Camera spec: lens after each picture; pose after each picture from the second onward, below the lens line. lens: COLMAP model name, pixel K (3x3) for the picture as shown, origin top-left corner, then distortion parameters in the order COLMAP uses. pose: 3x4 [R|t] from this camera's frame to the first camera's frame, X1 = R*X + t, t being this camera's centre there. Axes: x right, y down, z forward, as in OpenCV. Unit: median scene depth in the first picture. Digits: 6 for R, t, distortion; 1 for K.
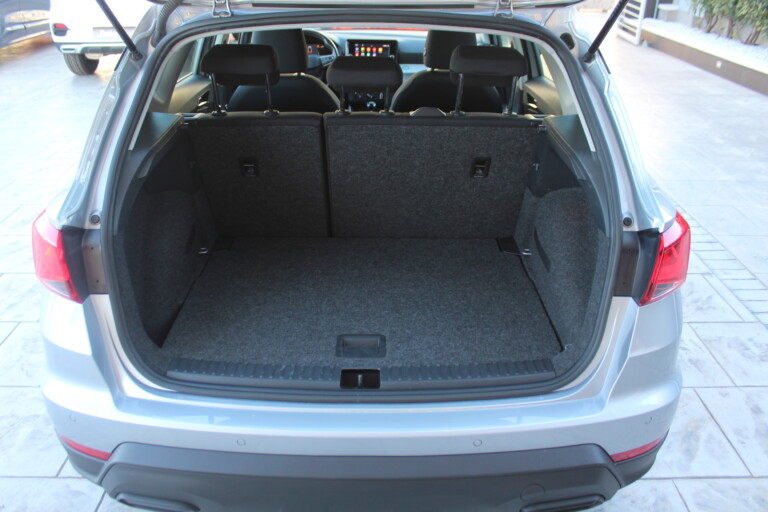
lens RADIAL K [[624.3, 0, 384.0], [0, 624.3, 256.0], [0, 0, 1]] dist [-0.186601, 0.167367]
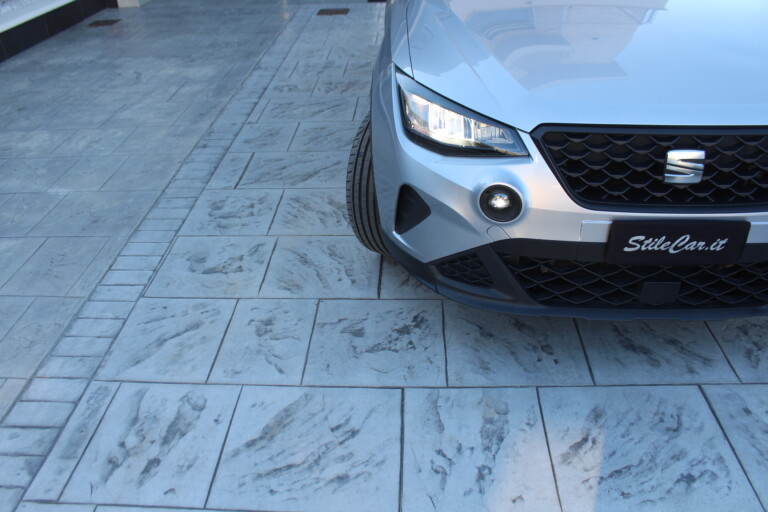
lens RADIAL K [[624.3, 0, 384.0], [0, 624.3, 256.0], [0, 0, 1]] dist [-0.186601, 0.167367]
pose [[-0.998770, -0.000384, 0.049582, 0.367844], [0.042793, 0.498397, 0.865892, -1.675787], [-0.025044, 0.866949, -0.497768, 3.397164]]
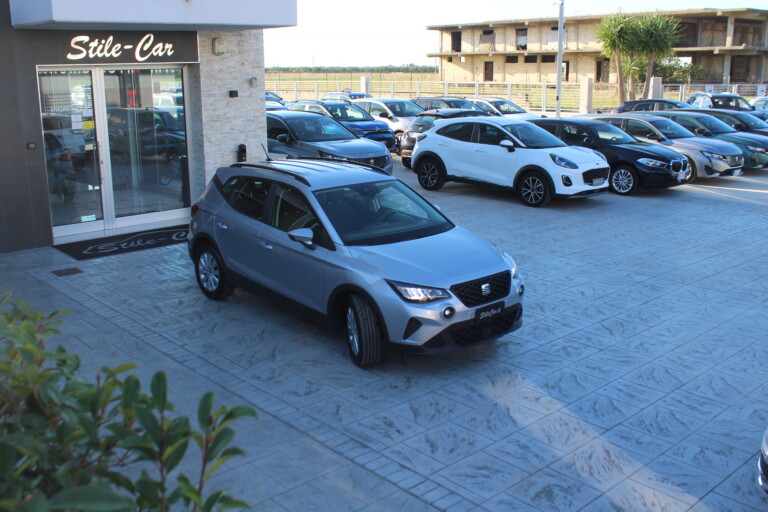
lens RADIAL K [[778.9, 0, 384.0], [0, 778.9, 256.0], [0, 0, 1]] dist [-0.004967, -0.008227]
pose [[-0.729704, 0.153273, -0.666363, 2.999711], [-0.322656, 0.782038, 0.533206, -3.032294], [0.602847, 0.604089, -0.521202, 4.481008]]
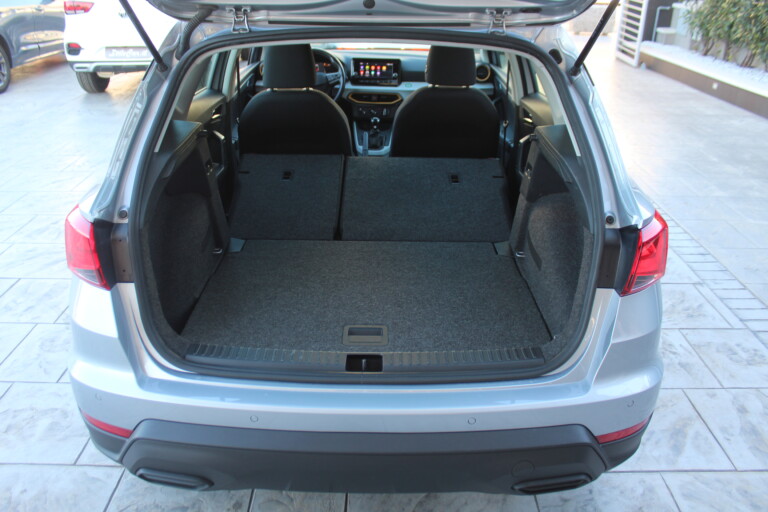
lens RADIAL K [[624.3, 0, 384.0], [0, 624.3, 256.0], [0, 0, 1]] dist [-0.186601, 0.167367]
pose [[0.999971, 0.006405, -0.004077, -0.000273], [-0.006539, 0.999408, -0.033770, 0.036922], [0.003859, 0.033796, 0.999421, -0.071977]]
